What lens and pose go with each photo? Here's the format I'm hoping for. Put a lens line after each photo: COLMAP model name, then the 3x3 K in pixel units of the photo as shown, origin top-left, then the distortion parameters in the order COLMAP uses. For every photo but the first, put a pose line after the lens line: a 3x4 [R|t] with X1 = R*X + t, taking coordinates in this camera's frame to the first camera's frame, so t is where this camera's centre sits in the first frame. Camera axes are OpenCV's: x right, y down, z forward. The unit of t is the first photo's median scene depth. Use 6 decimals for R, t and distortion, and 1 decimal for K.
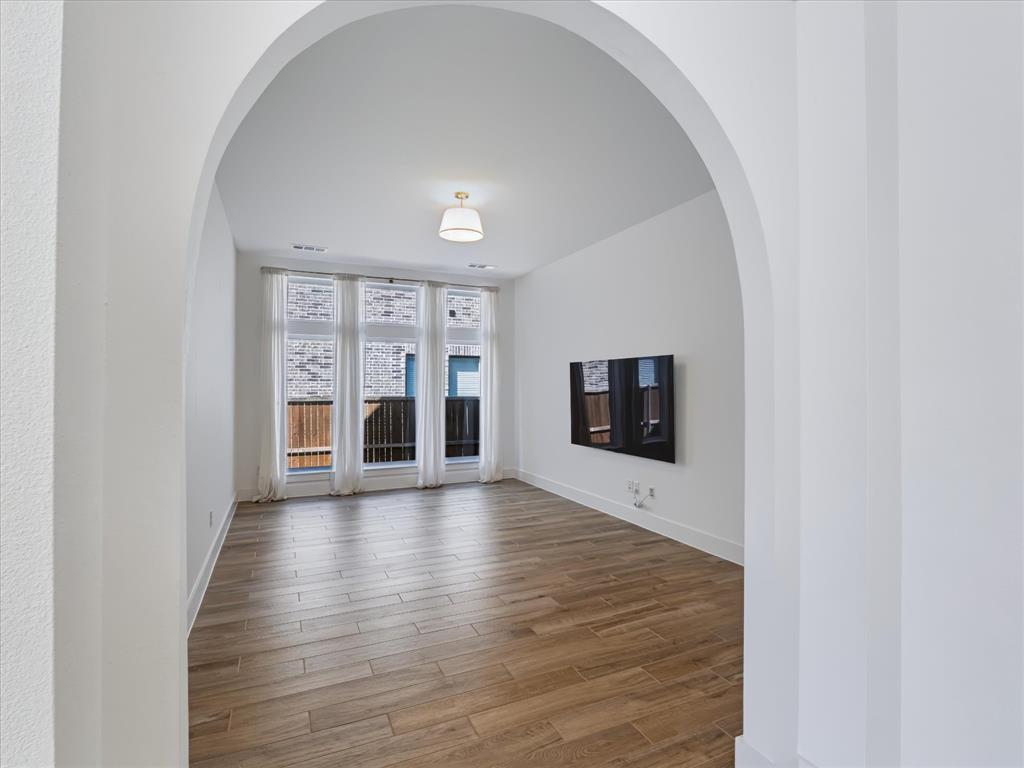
lens RADIAL K [[503.1, 0, 511.8], [0, 503.1, 385.1], [0, 0, 1]] dist [-0.011454, -0.000990]
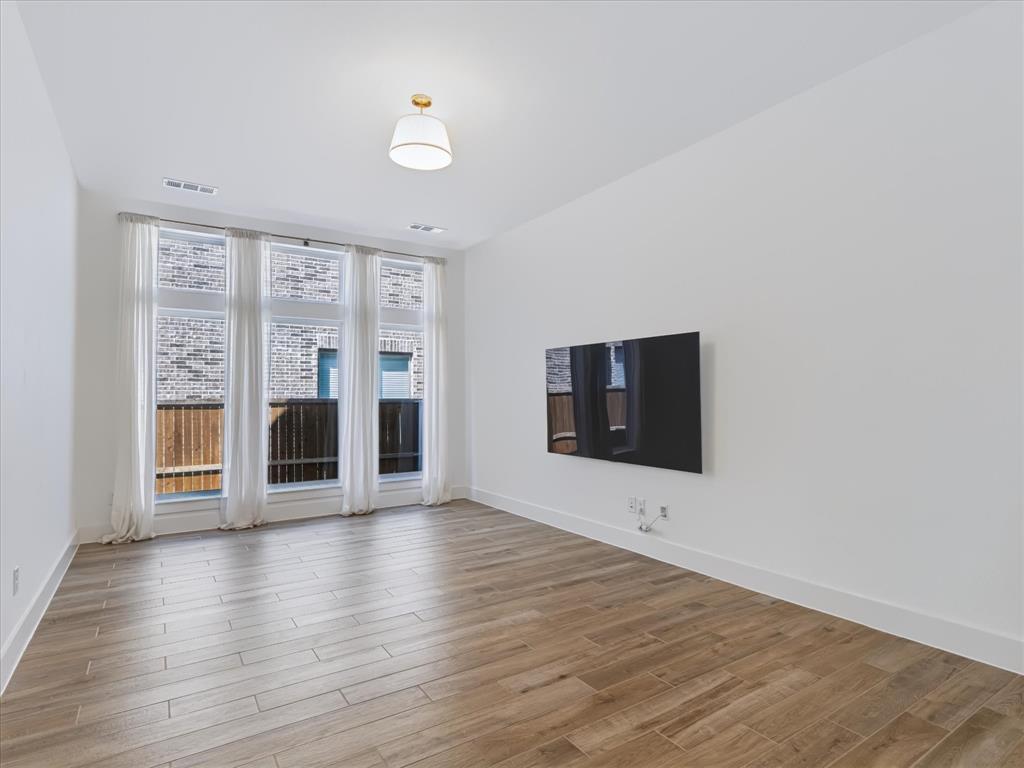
lens RADIAL K [[546.4, 0, 509.9], [0, 546.4, 388.7], [0, 0, 1]] dist [-0.005821, -0.000832]
pose [[0.989260, -0.001041, 0.146161, -0.061518], [0.002802, 0.999926, -0.011849, 0.025340], [-0.146138, 0.012131, 0.989190, 0.155137]]
